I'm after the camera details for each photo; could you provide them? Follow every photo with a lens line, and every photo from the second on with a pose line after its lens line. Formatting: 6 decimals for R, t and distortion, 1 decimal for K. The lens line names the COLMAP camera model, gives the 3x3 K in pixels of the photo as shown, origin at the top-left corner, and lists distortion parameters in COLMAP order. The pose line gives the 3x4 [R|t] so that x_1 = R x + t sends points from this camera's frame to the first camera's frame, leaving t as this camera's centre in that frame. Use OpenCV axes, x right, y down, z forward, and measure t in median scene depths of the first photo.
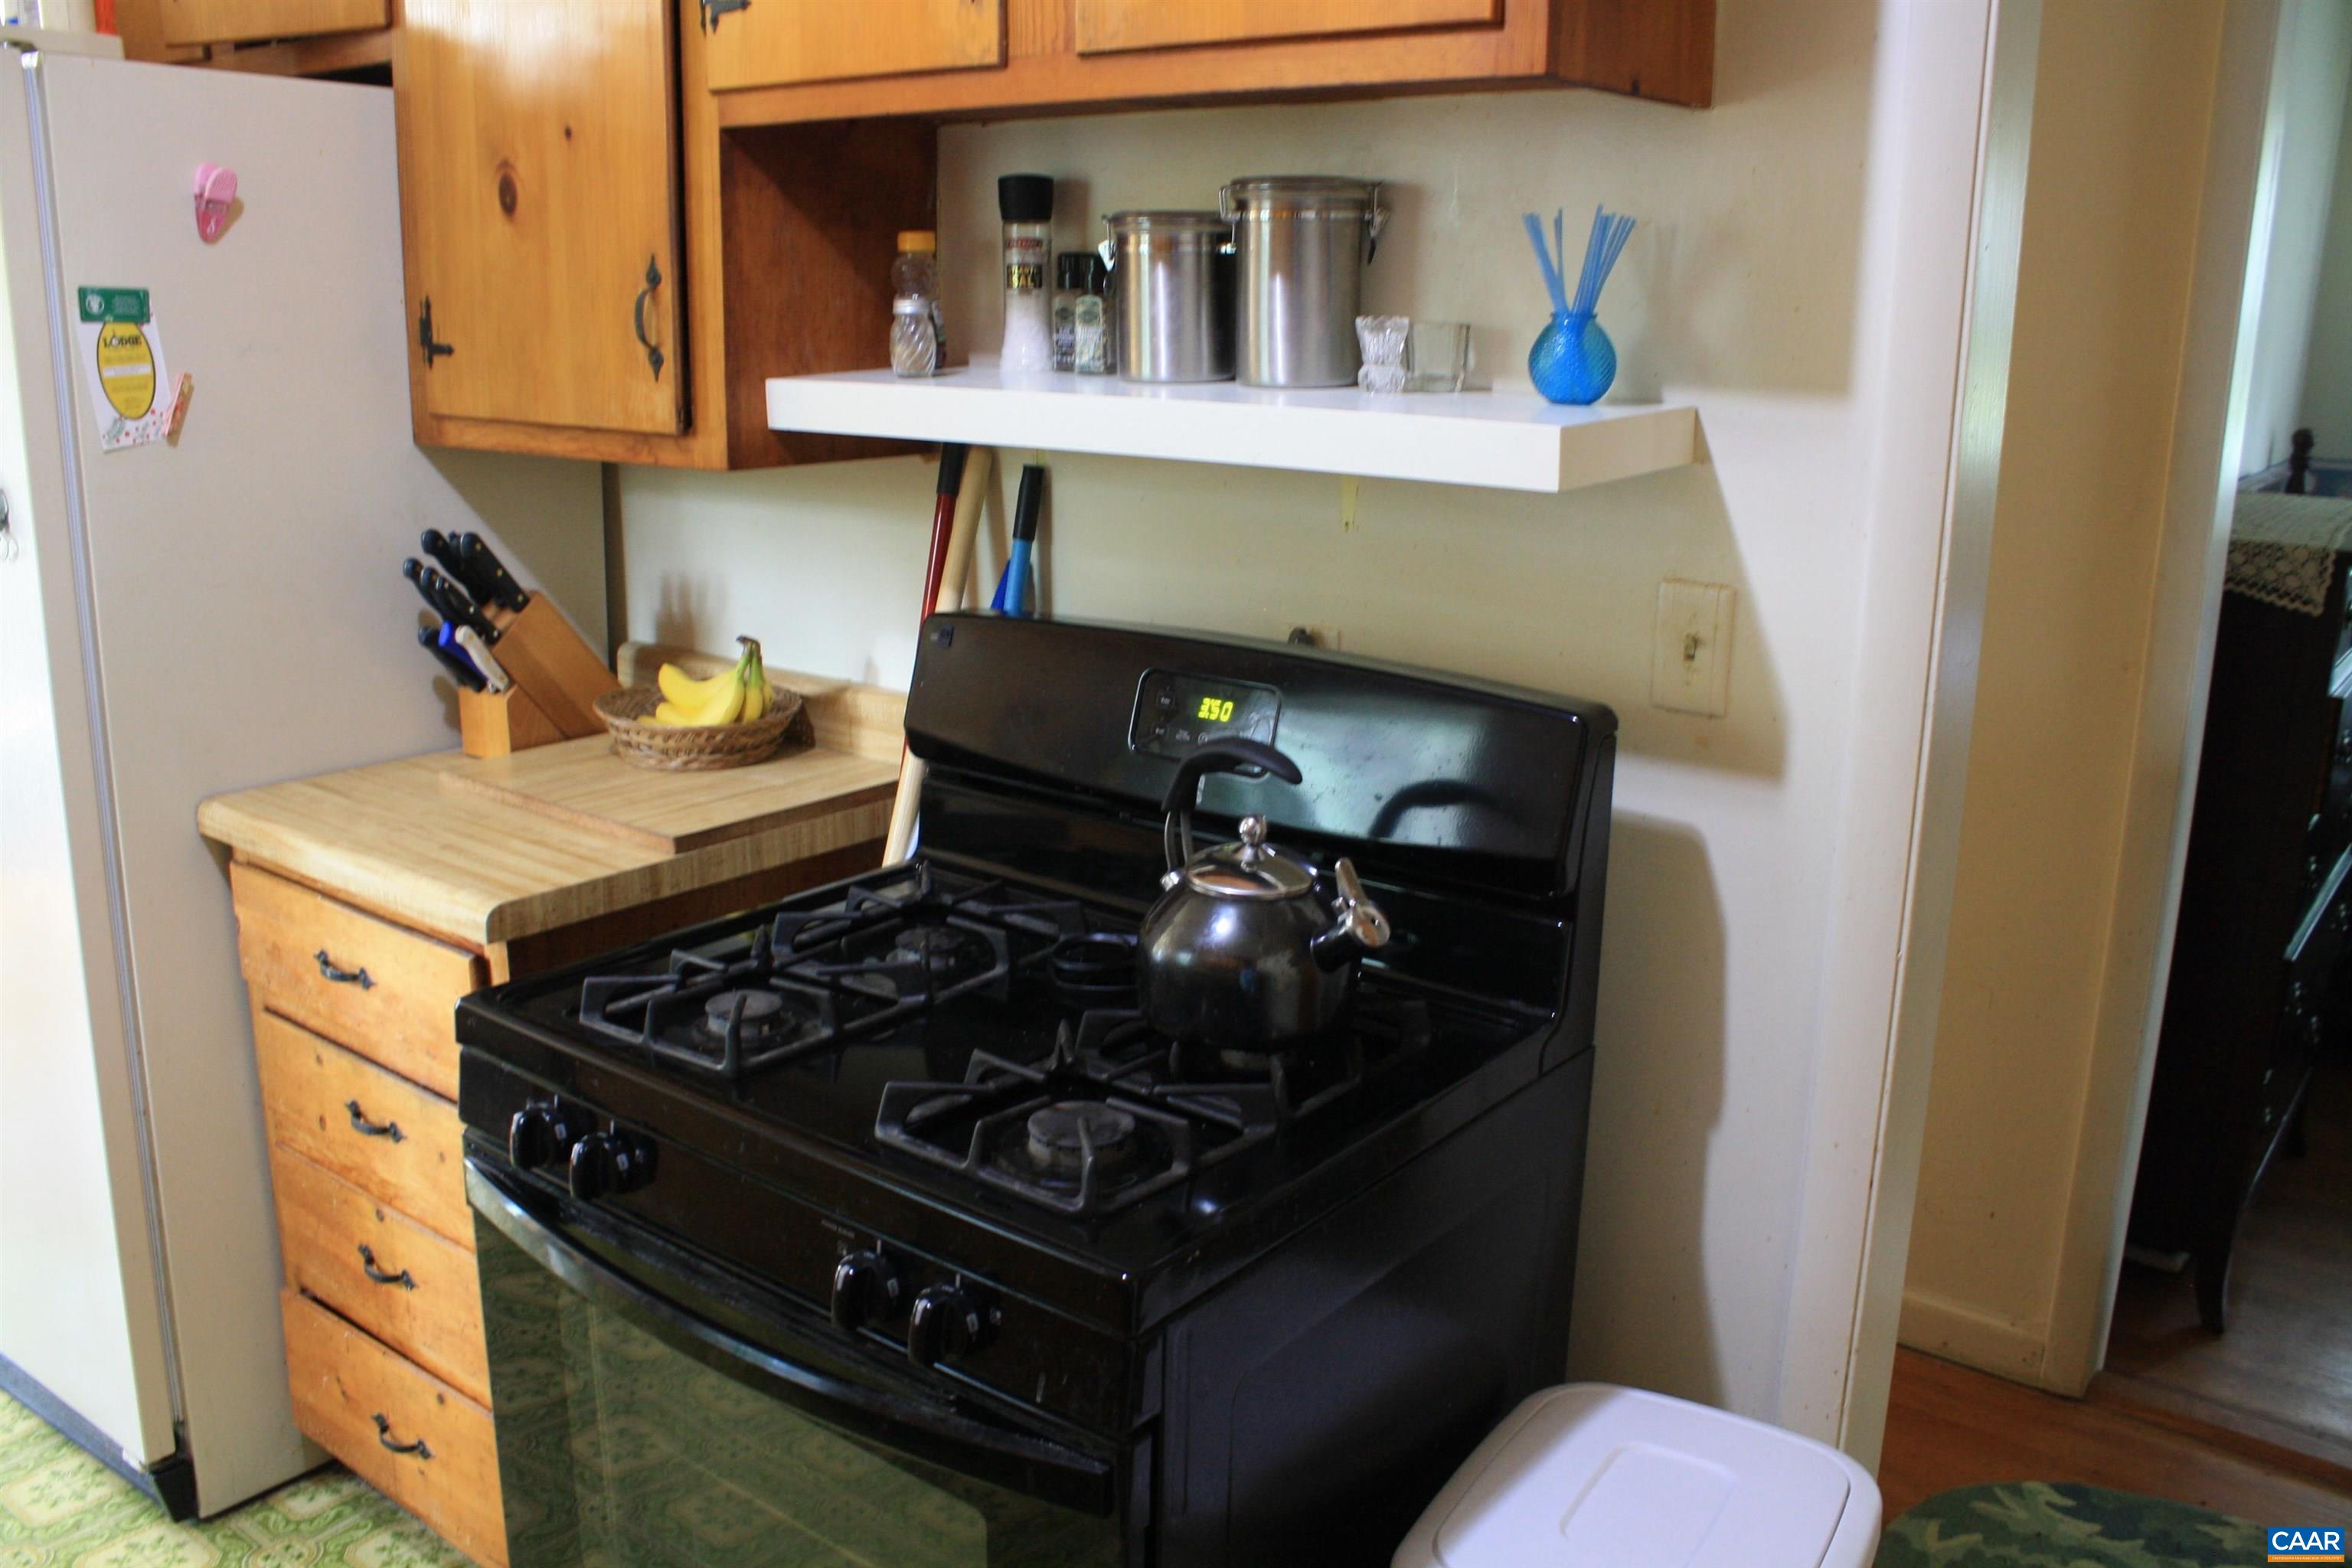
lens RADIAL K [[1982.7, 0, 1176.0], [0, 1982.7, 784.0], [0, 0, 1]] dist [-0.167500, 0.149603]
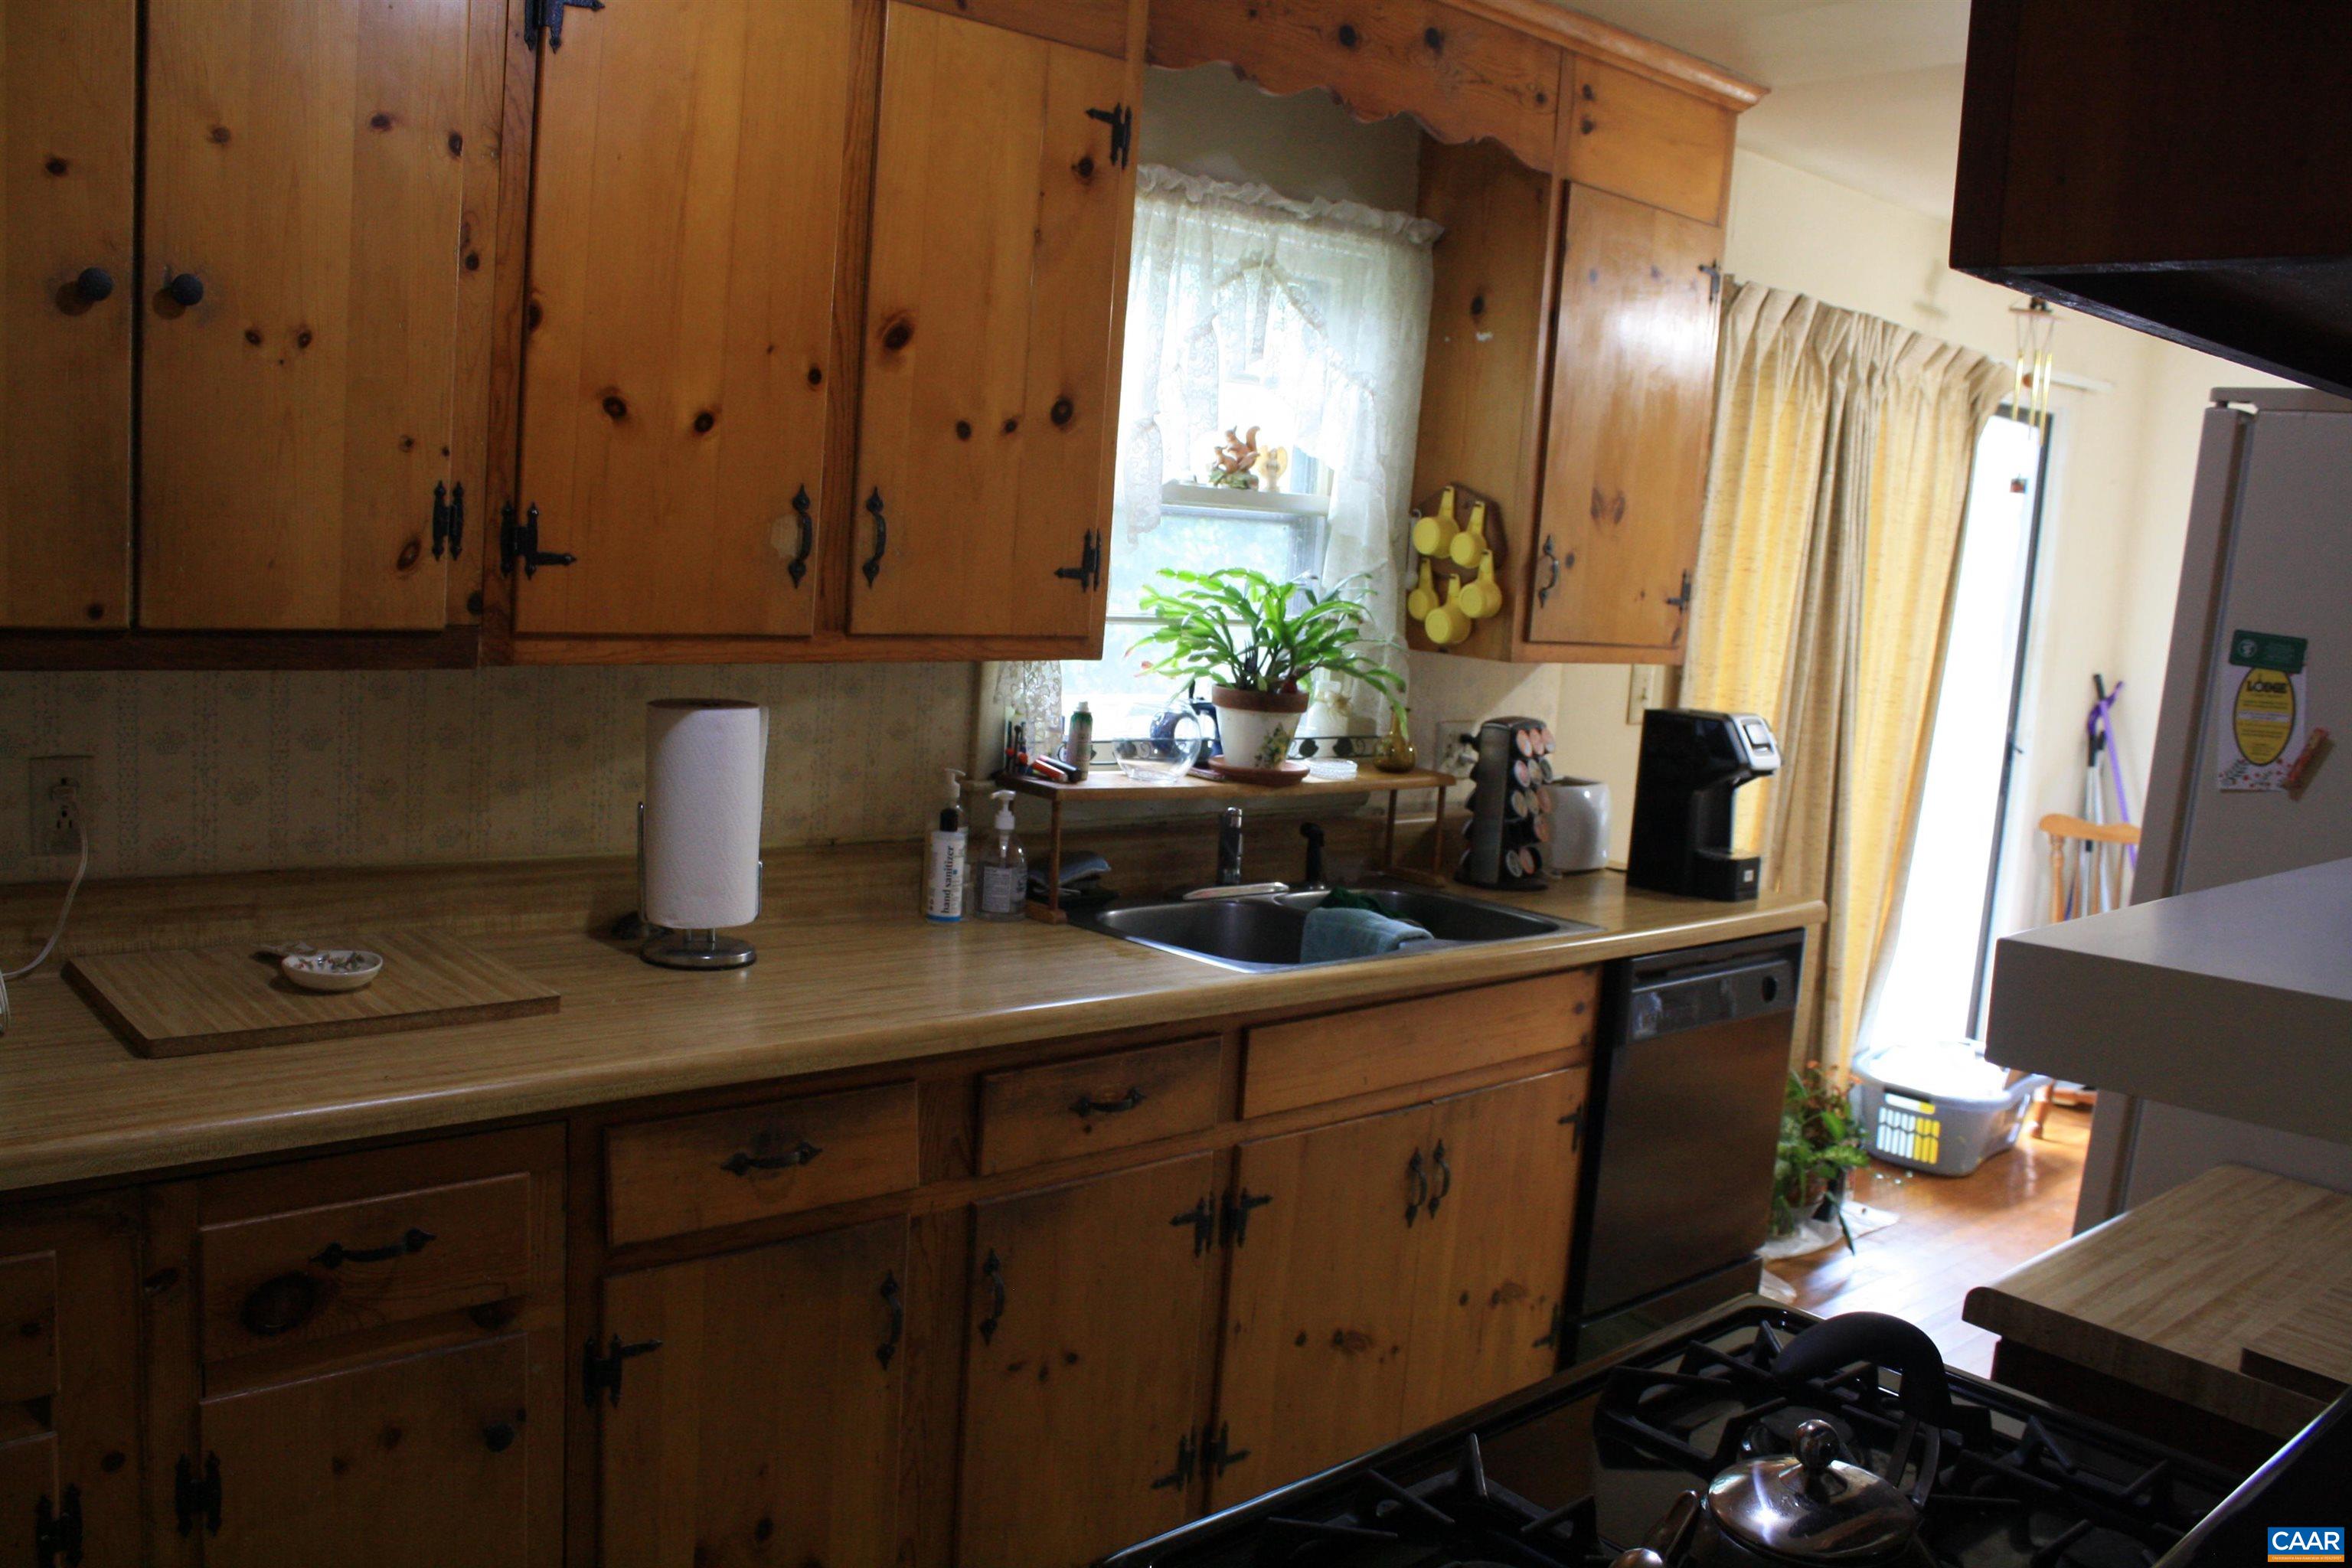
lens RADIAL K [[1982.7, 0, 1176.0], [0, 1982.7, 784.0], [0, 0, 1]] dist [-0.167500, 0.149603]
pose [[-0.179132, 0.112707, -0.977348, 0.524437], [-0.305976, 0.937768, 0.164224, -0.174681], [0.935035, 0.328463, -0.133499, 0.617233]]
